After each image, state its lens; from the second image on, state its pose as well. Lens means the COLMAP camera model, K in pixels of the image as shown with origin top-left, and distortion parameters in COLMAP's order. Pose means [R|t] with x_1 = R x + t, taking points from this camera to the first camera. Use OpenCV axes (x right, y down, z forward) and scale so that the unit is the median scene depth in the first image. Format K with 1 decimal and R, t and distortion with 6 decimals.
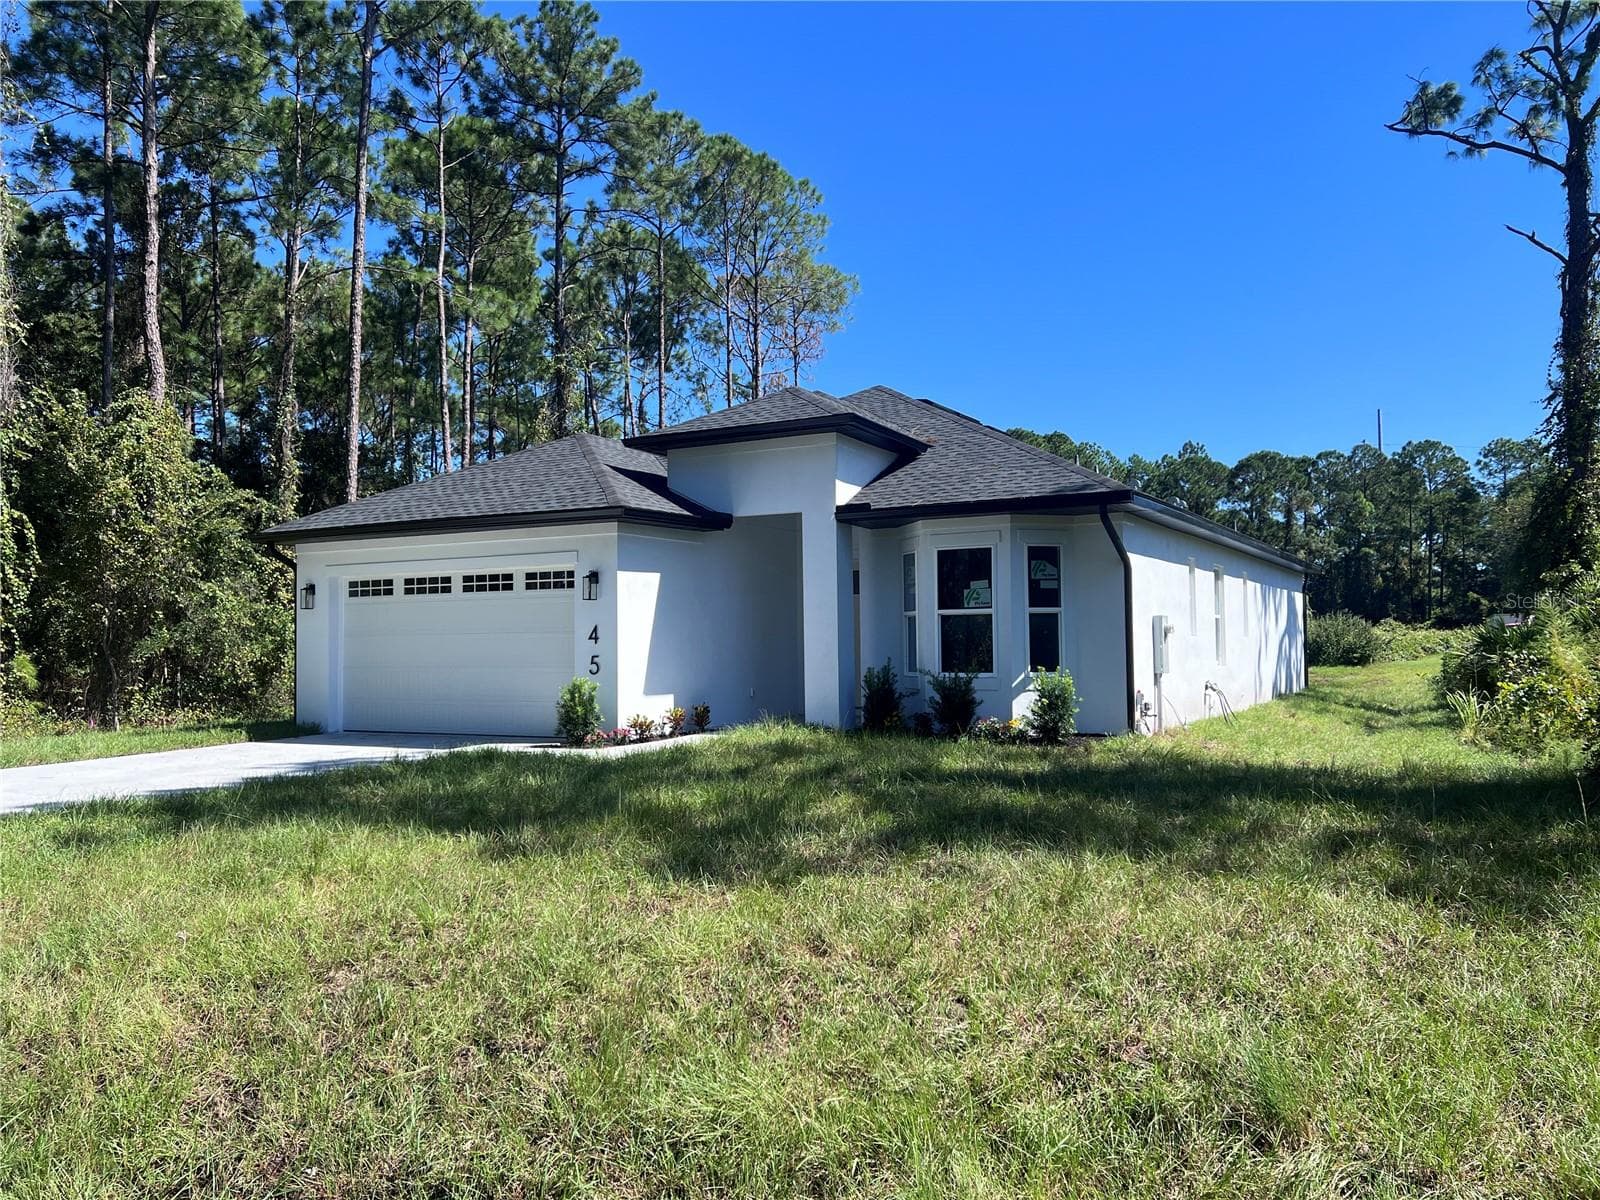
lens RADIAL K [[1201.6, 0, 798.2], [0, 1201.6, 605.5], [0, 0, 1]] dist [0.048327, -0.048139]
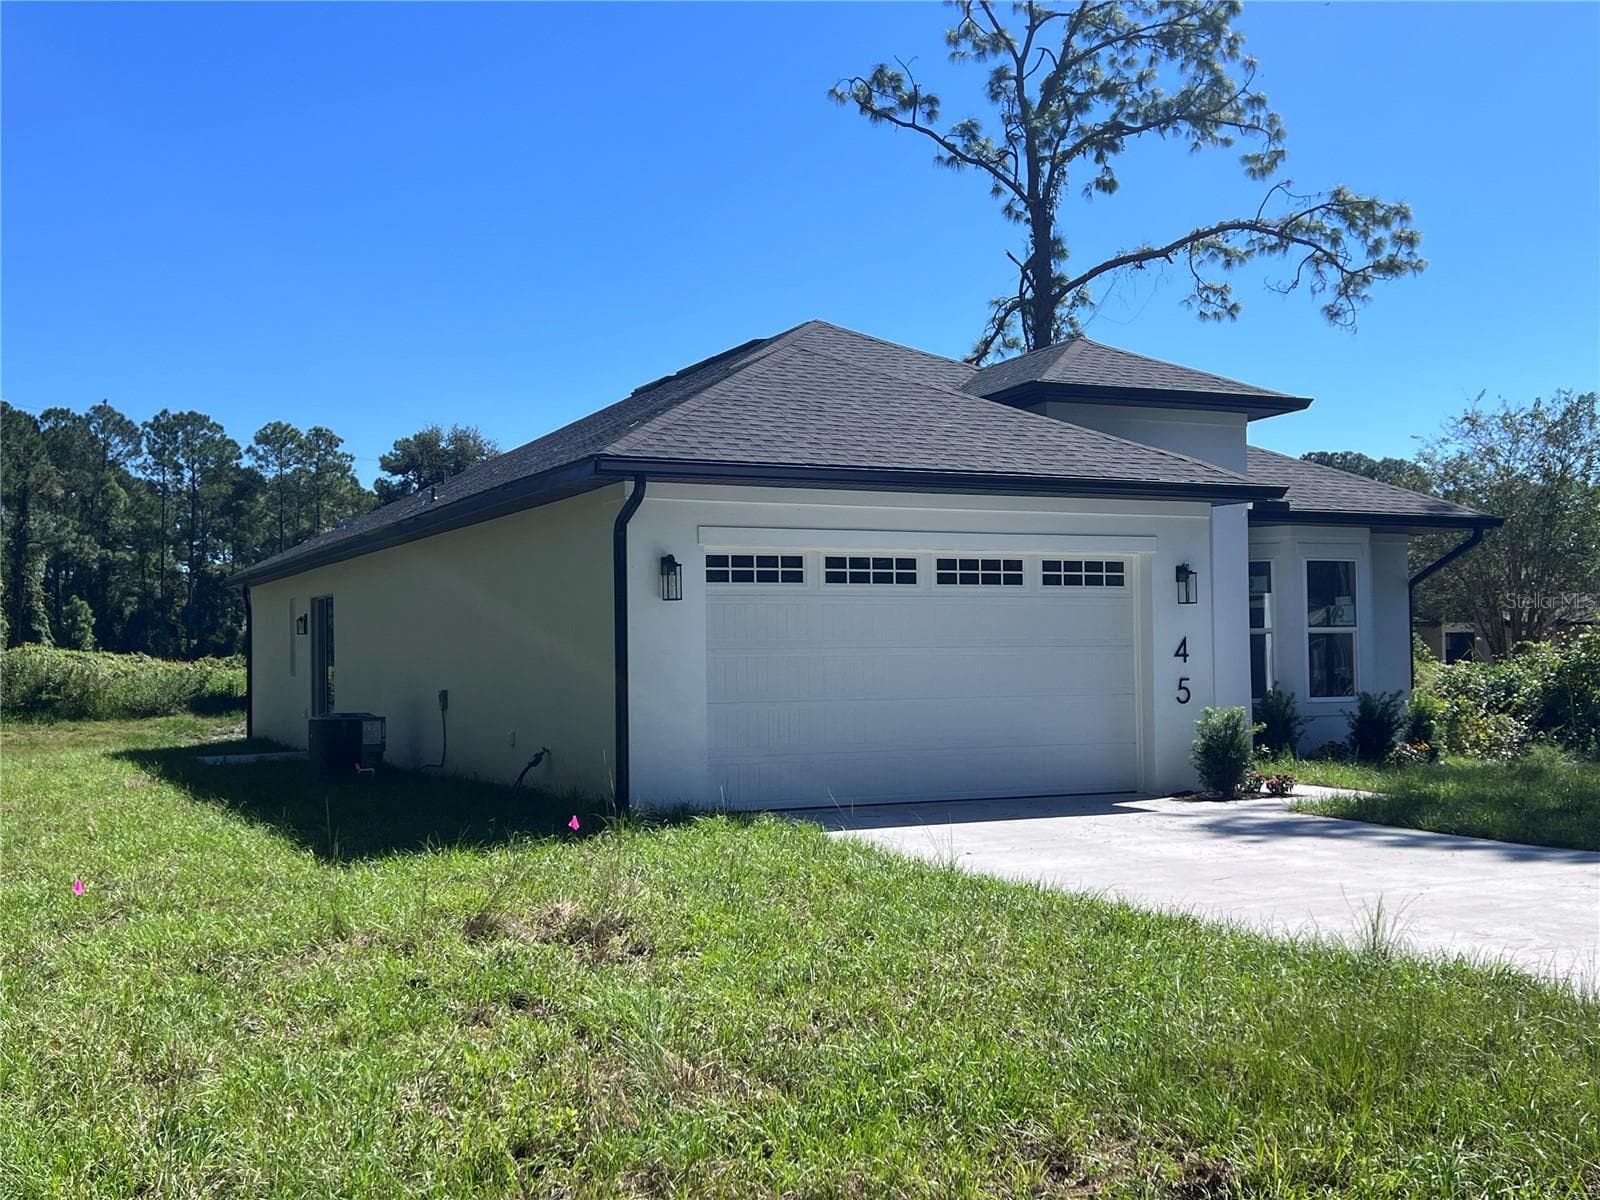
lens RADIAL K [[1758.5, 0, 796.3], [0, 1758.5, 603.1], [0, 0, 1]] dist [0.065398, 0.000000]
pose [[0.569630, 0.032147, 0.821272, -0.670818], [-0.017378, 0.999483, -0.027069, 0.016033], [-0.821717, 0.001147, 0.569894, 0.317676]]
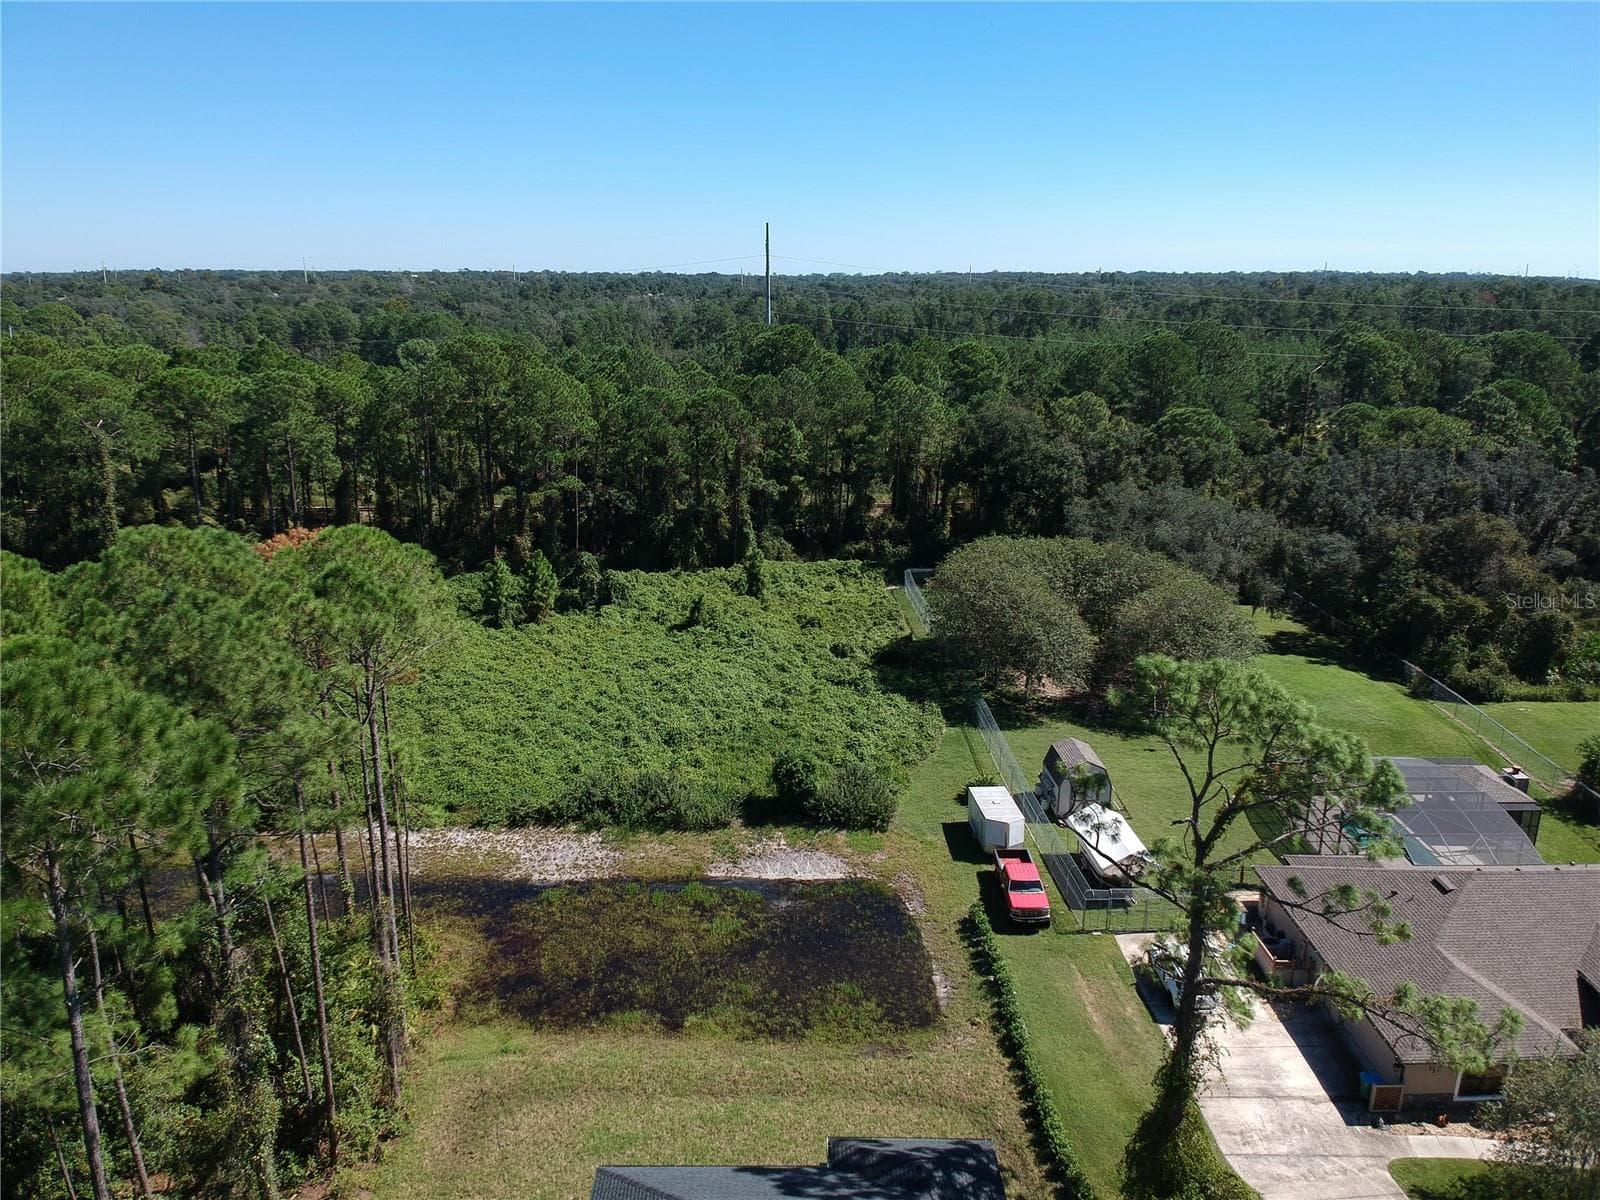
lens RADIAL K [[1174.2, 0, 782.1], [0, 1174.2, 608.3], [0, 0, 1]] dist [0.079685, -0.144775]
pose [[0.874904, -0.119143, 0.469413, -0.308811], [-0.026447, 0.956066, 0.291955, -1.019074], [-0.483575, -0.267847, 0.833315, 0.233711]]
